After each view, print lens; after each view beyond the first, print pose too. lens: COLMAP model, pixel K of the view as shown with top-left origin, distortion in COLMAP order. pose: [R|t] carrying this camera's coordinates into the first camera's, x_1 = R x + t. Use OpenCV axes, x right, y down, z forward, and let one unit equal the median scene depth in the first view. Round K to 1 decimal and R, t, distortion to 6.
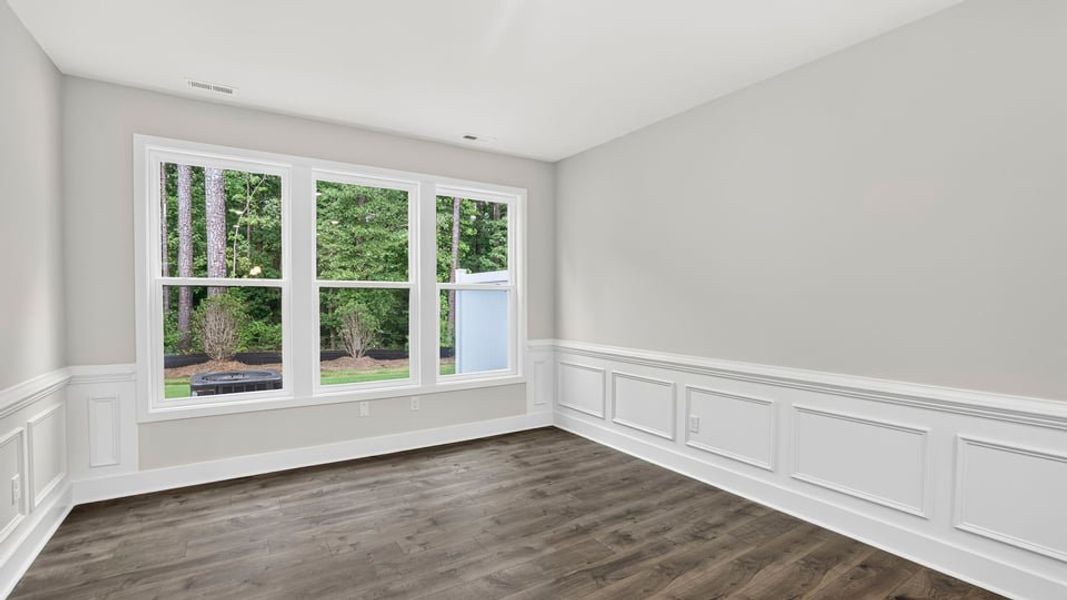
lens RADIAL K [[479.8, 0, 535.1], [0, 479.8, 309.0], [0, 0, 1]] dist [-0.031872, 0.008730]
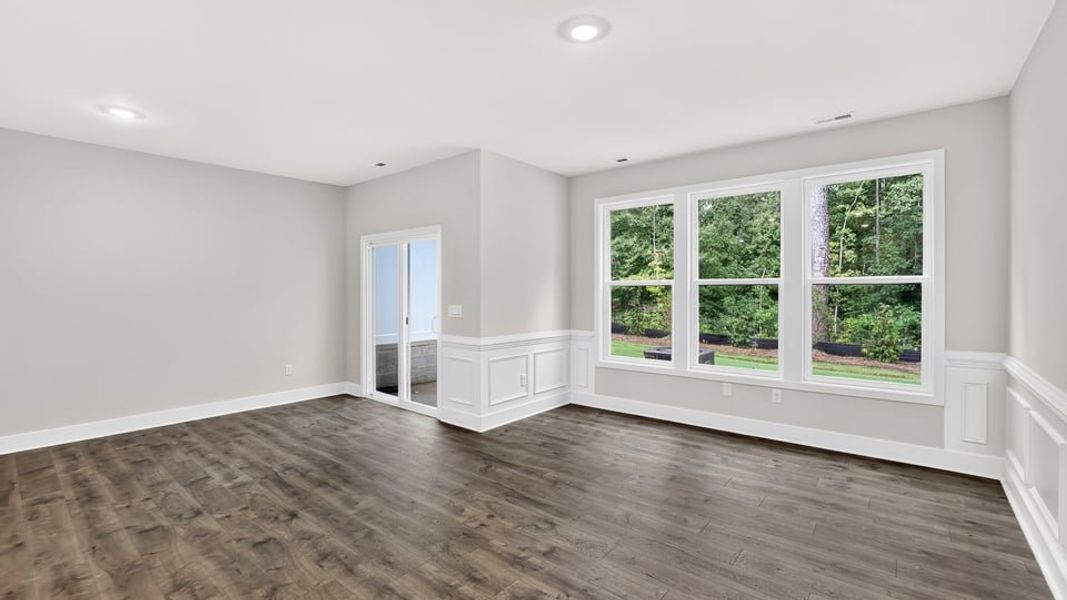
lens RADIAL K [[479.8, 0, 534.5], [0, 479.8, 290.1], [0, 0, 1]] dist [-0.031872, 0.008730]
pose [[0.291858, -0.003830, -0.956454, 0.661041], [-0.016033, 0.999832, -0.008896, -0.014782], [0.956327, 0.017931, 0.291747, 0.229087]]
